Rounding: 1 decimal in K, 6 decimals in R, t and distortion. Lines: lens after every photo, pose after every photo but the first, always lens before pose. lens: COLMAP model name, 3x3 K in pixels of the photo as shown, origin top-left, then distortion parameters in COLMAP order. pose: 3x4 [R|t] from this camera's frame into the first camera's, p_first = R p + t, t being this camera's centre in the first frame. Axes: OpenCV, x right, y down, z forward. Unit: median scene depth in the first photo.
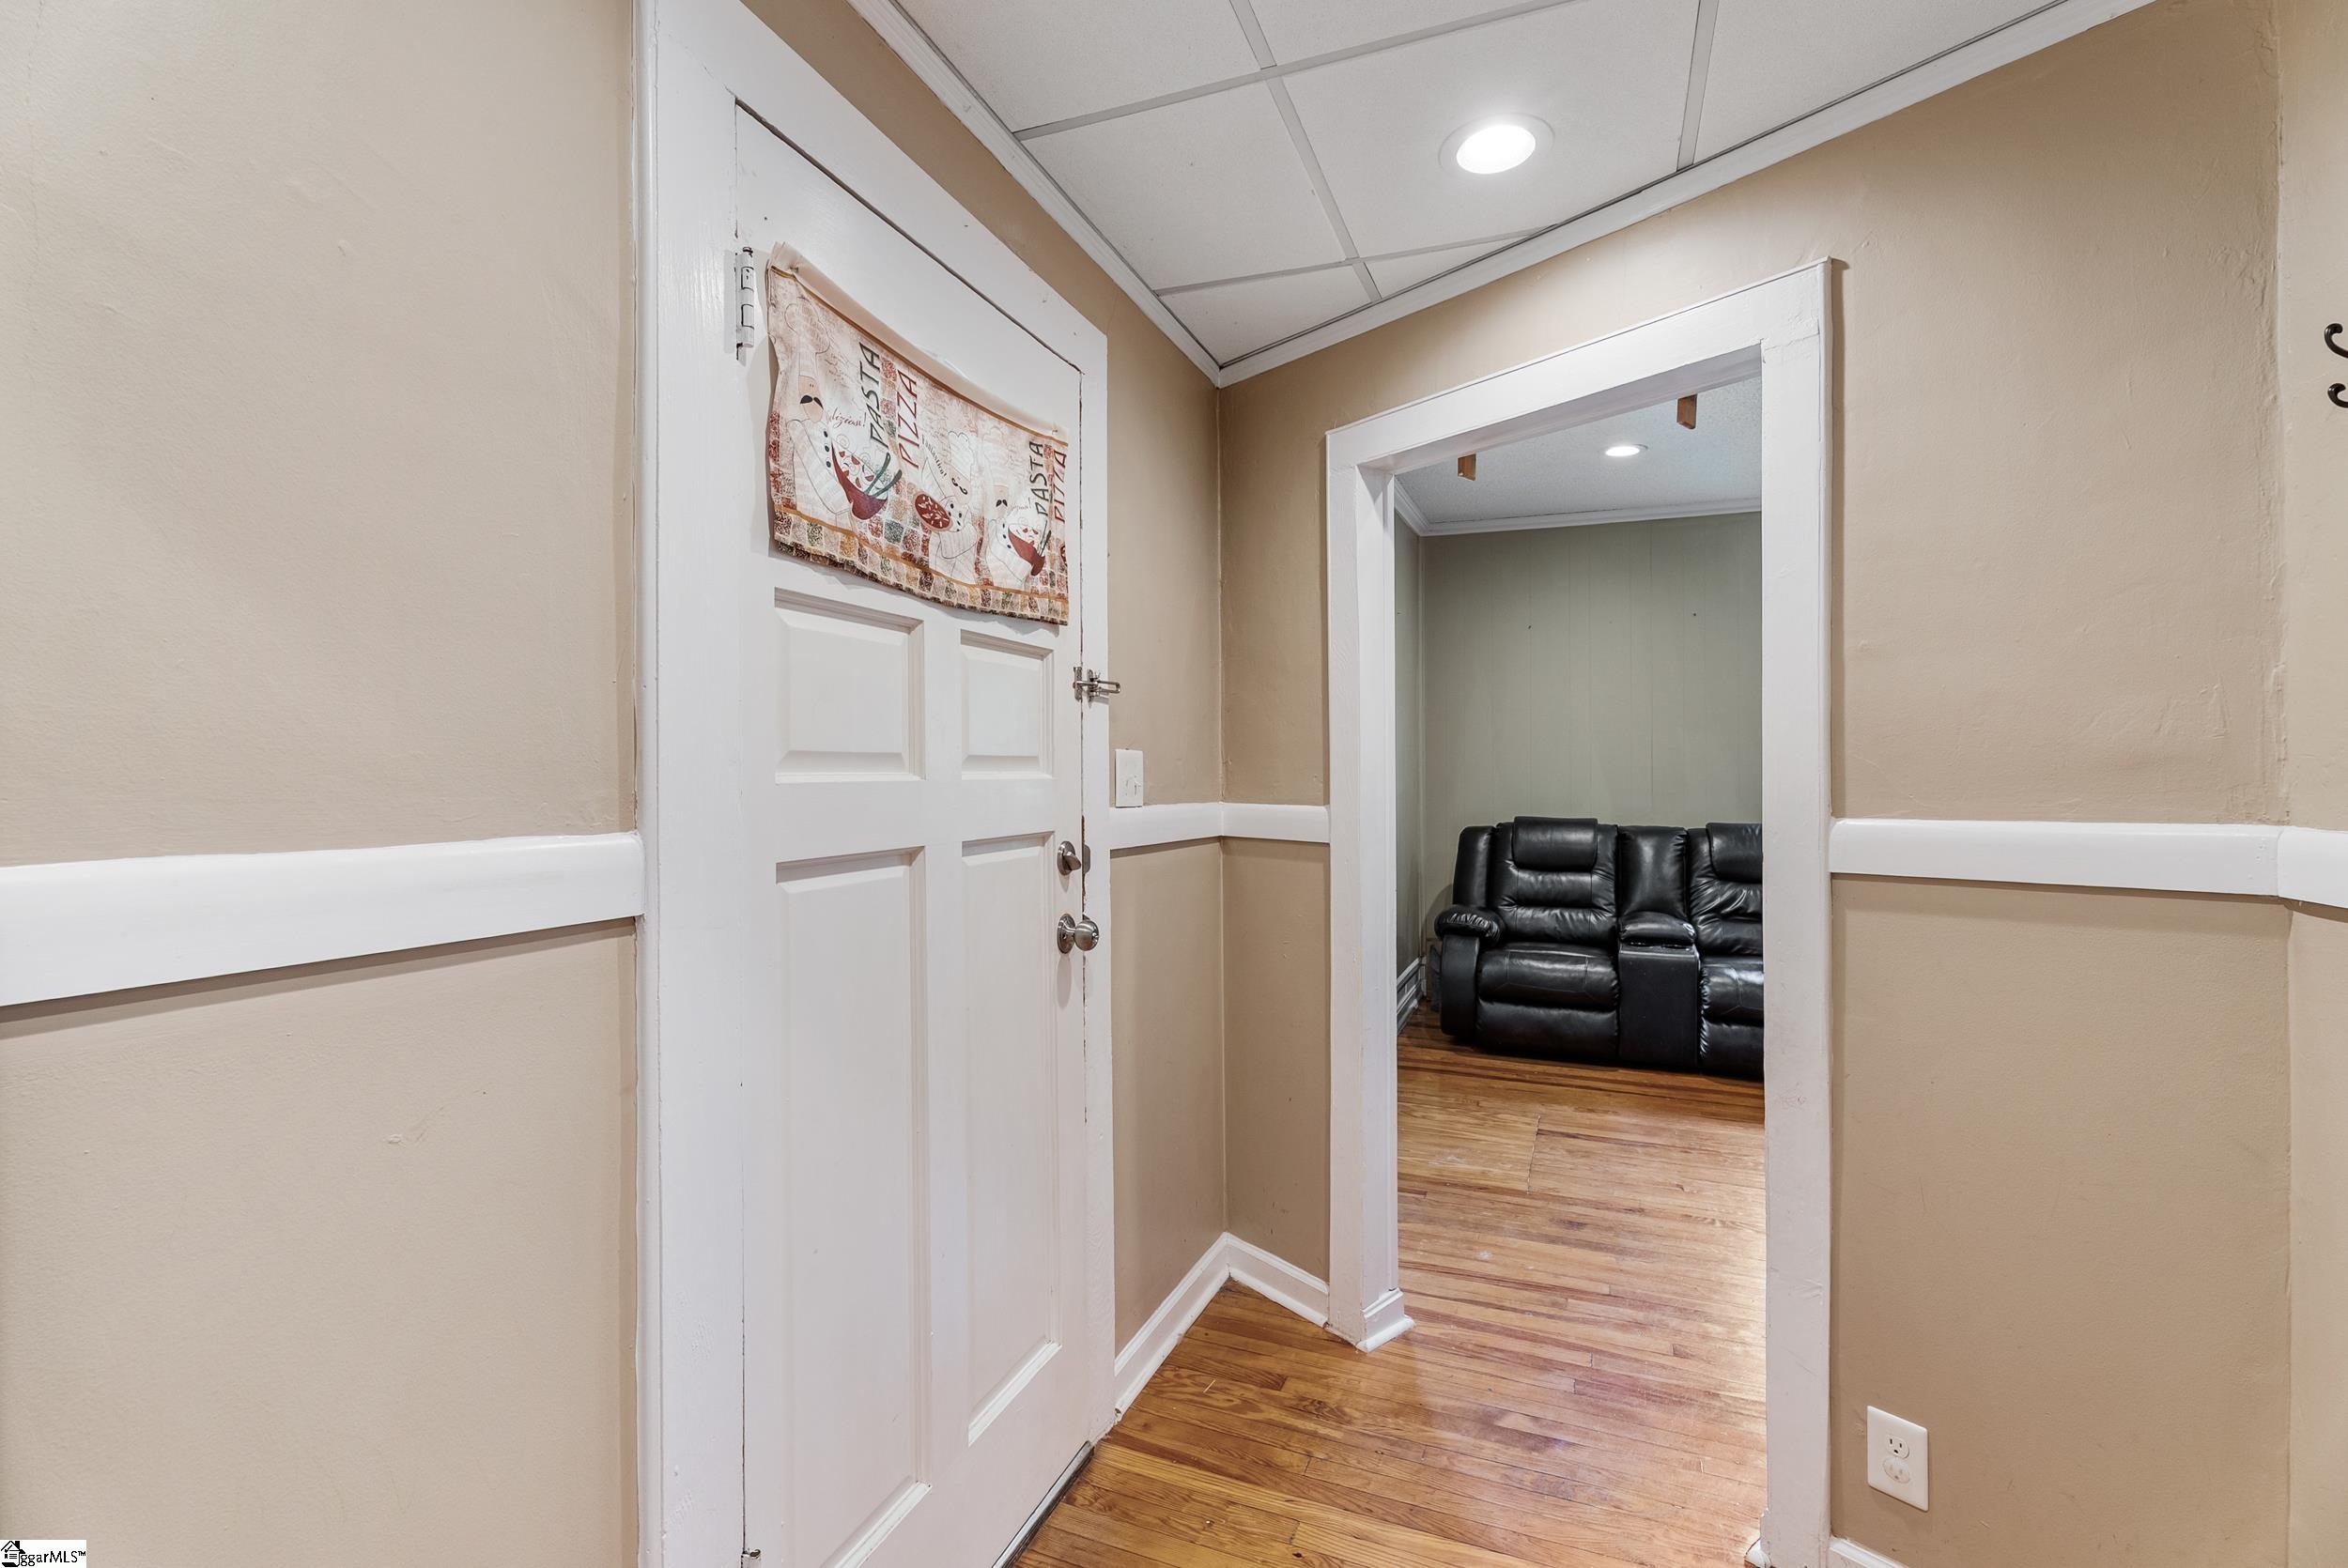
lens RADIAL K [[1058.2, 0, 1170.4], [0, 1058.2, 769.0], [0, 0, 1]] dist [0.001671, -0.000652]
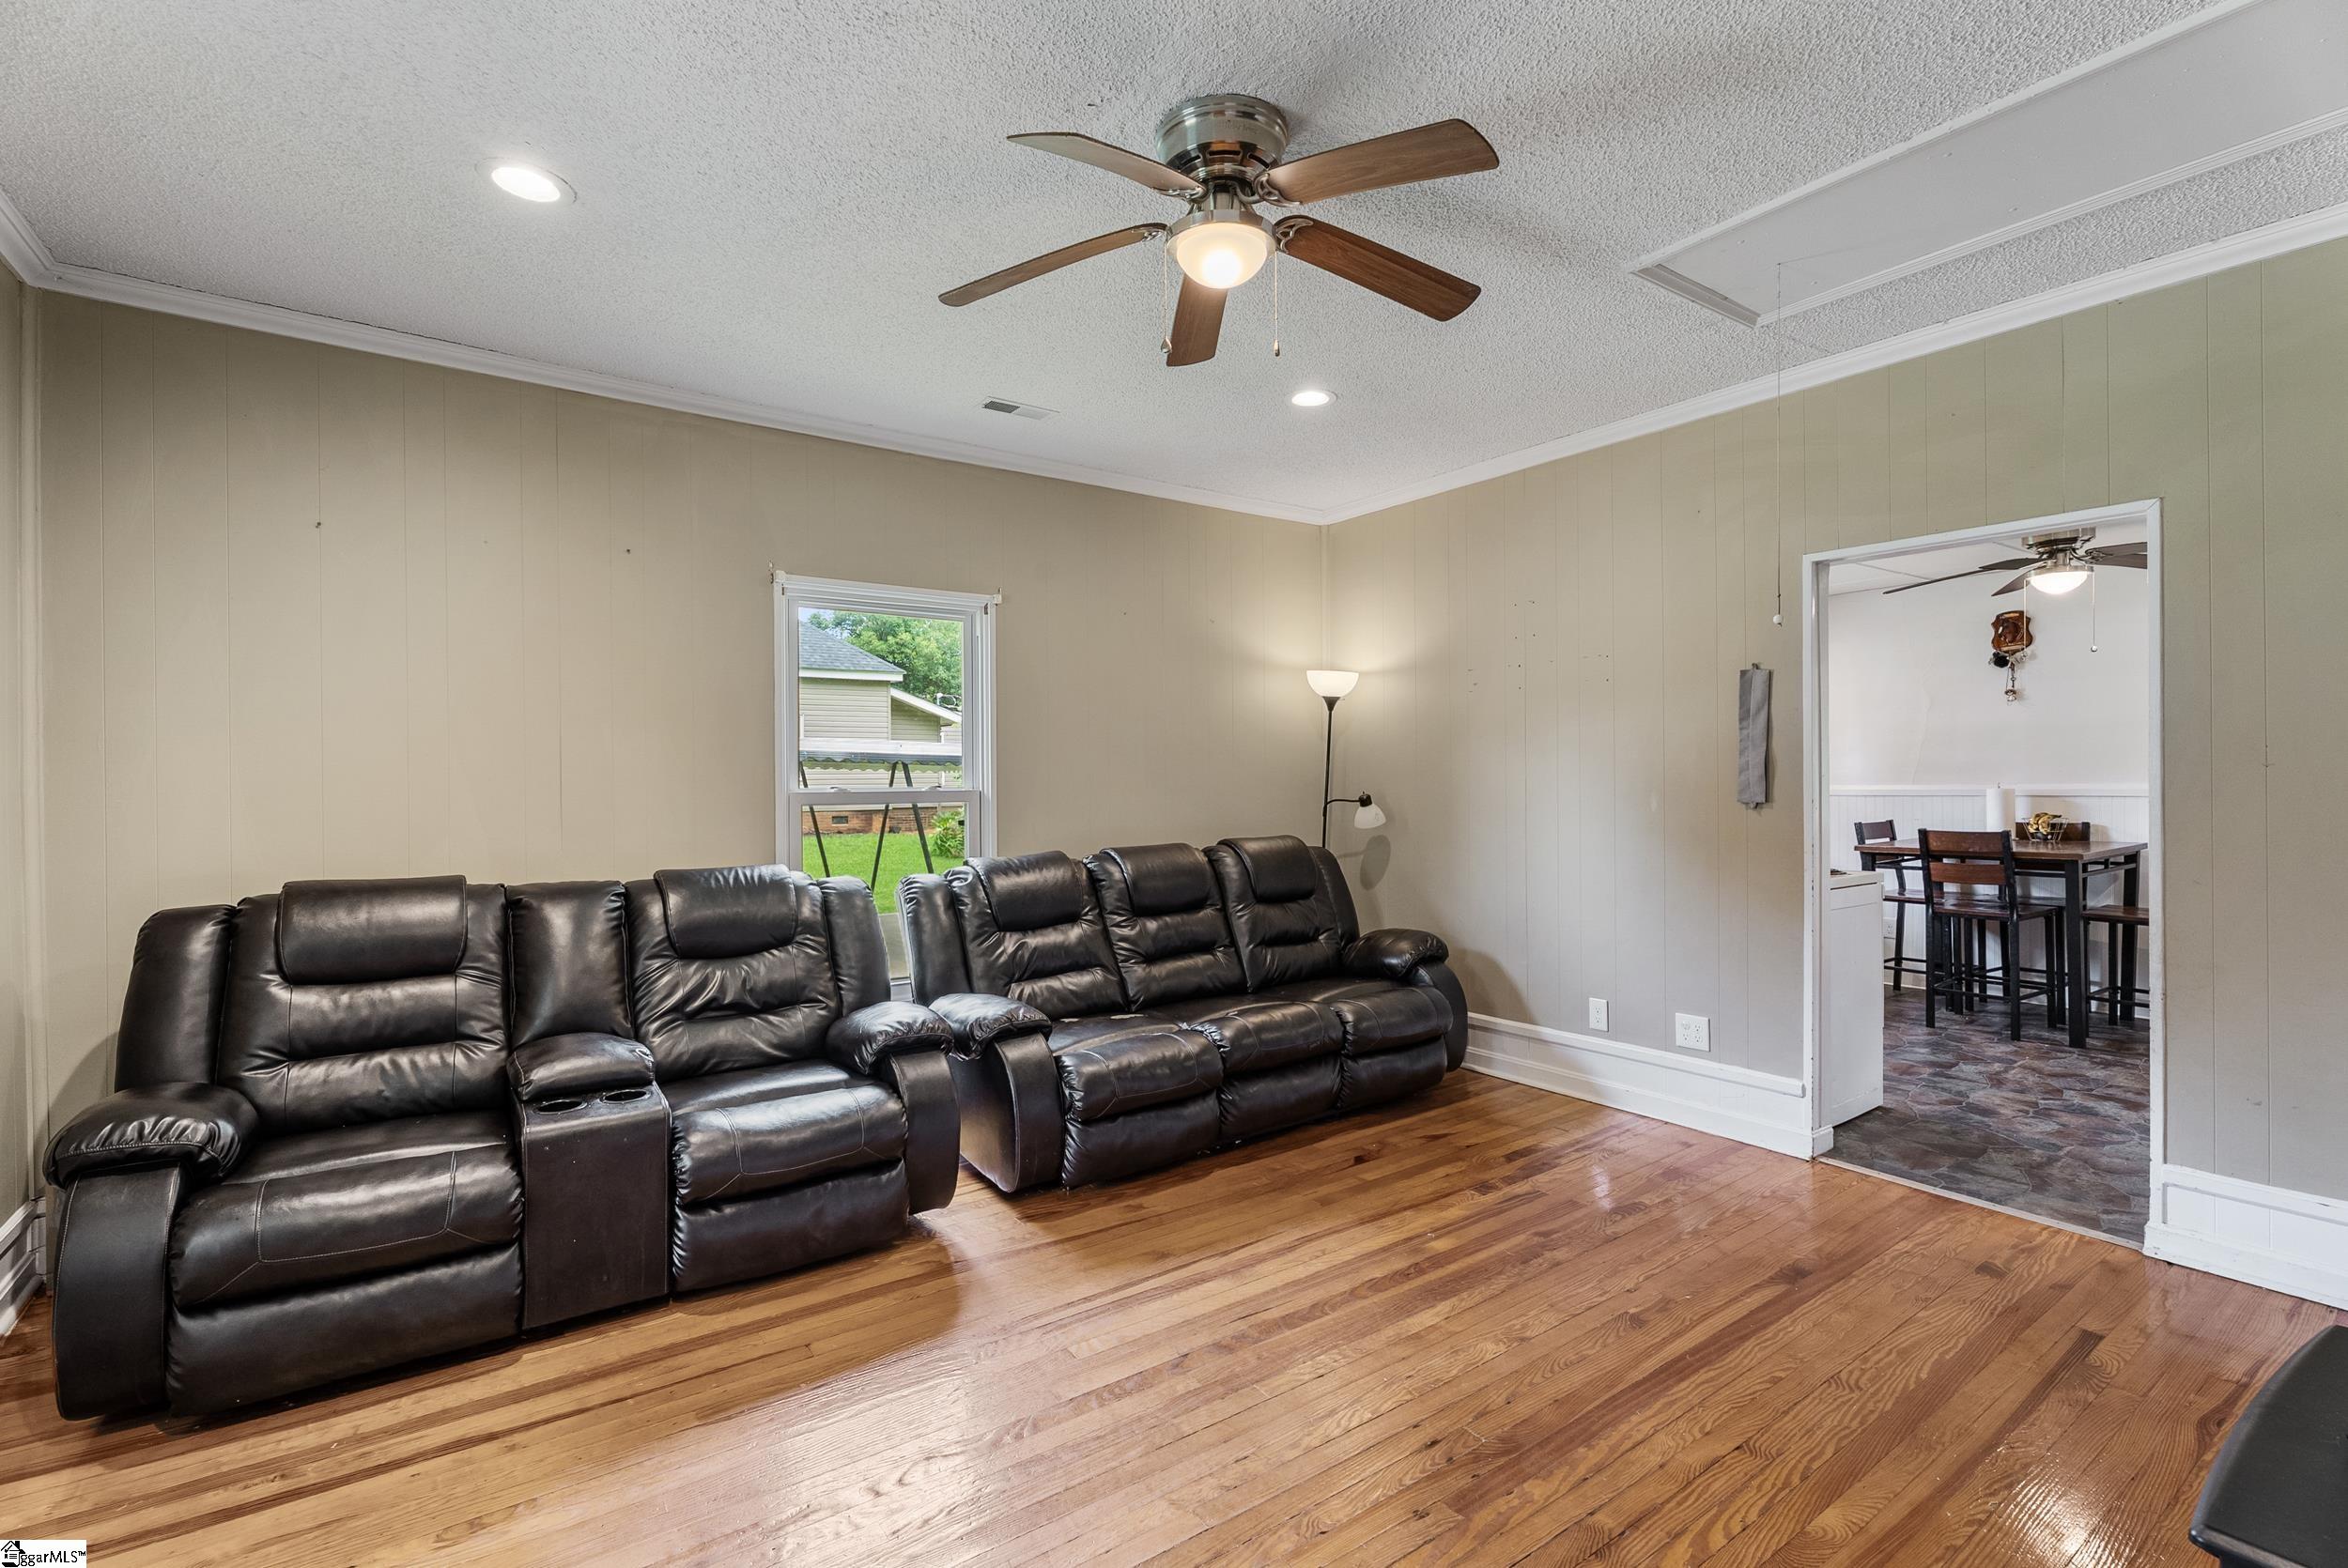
lens RADIAL K [[1058.2, 0, 1170.4], [0, 1058.2, 778.9], [0, 0, 1]] dist [0.001671, -0.000652]
pose [[0.541883, 0.001286, 0.840453, 0.139421], [0.010483, 0.999911, -0.008289, 0.004353], [-0.840389, 0.013302, 0.541821, 0.396655]]
